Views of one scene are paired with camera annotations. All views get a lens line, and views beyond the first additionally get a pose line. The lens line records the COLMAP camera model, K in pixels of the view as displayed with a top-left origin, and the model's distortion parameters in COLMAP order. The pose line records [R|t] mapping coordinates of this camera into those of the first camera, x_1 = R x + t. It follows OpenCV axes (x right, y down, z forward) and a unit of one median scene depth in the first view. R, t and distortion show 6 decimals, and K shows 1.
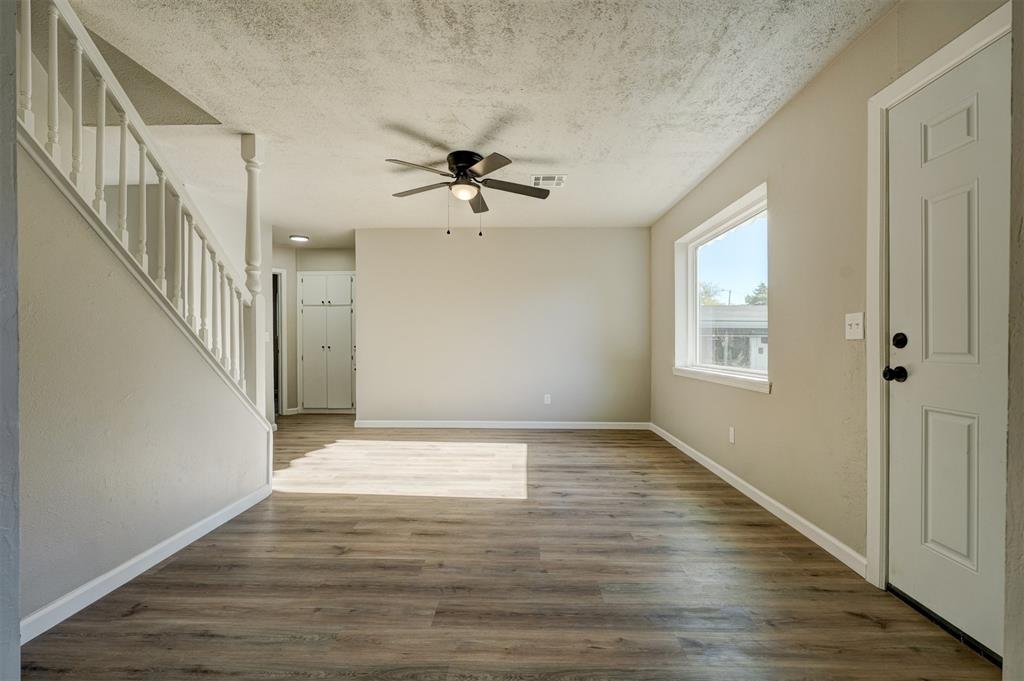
lens RADIAL K [[458.9, 0, 510.0], [0, 458.9, 342.7], [0, 0, 1]] dist [-0.002410, 0.000221]
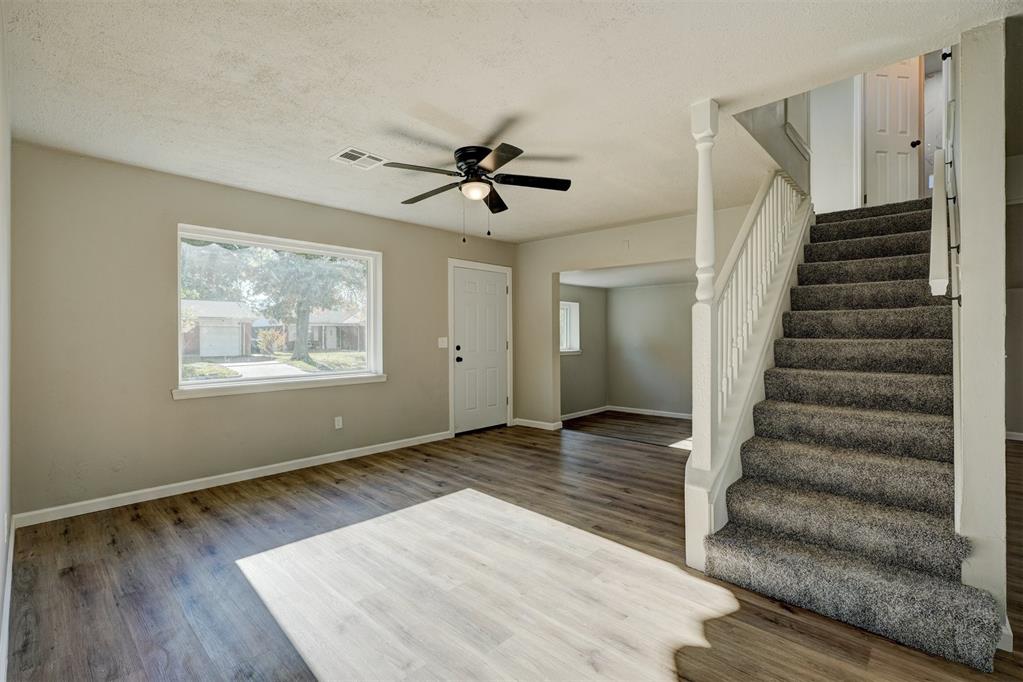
lens RADIAL K [[456.9, 0, 508.4], [0, 456.9, 334.2], [0, 0, 1]] dist [-0.004380, 0.000194]
pose [[-0.741473, 0.006165, 0.670955, -0.953269], [0.004723, 0.999981, -0.003969, -0.057797], [-0.670966, 0.000226, -0.741488, 2.068742]]
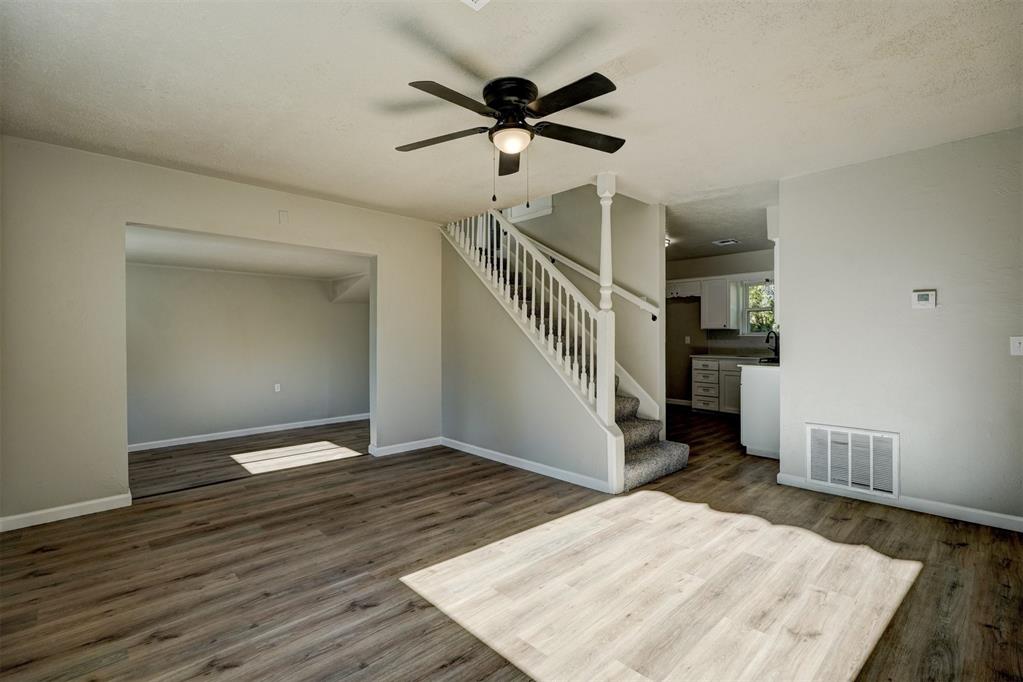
lens RADIAL K [[467.4, 0, 513.0], [0, 467.4, 338.7], [0, 0, 1]] dist [-0.002721, 0.000314]
pose [[-0.709053, 0.008084, -0.705109, 0.490196], [0.002979, 0.999960, 0.008469, -0.054420], [0.705149, 0.003905, -0.709049, 1.897780]]
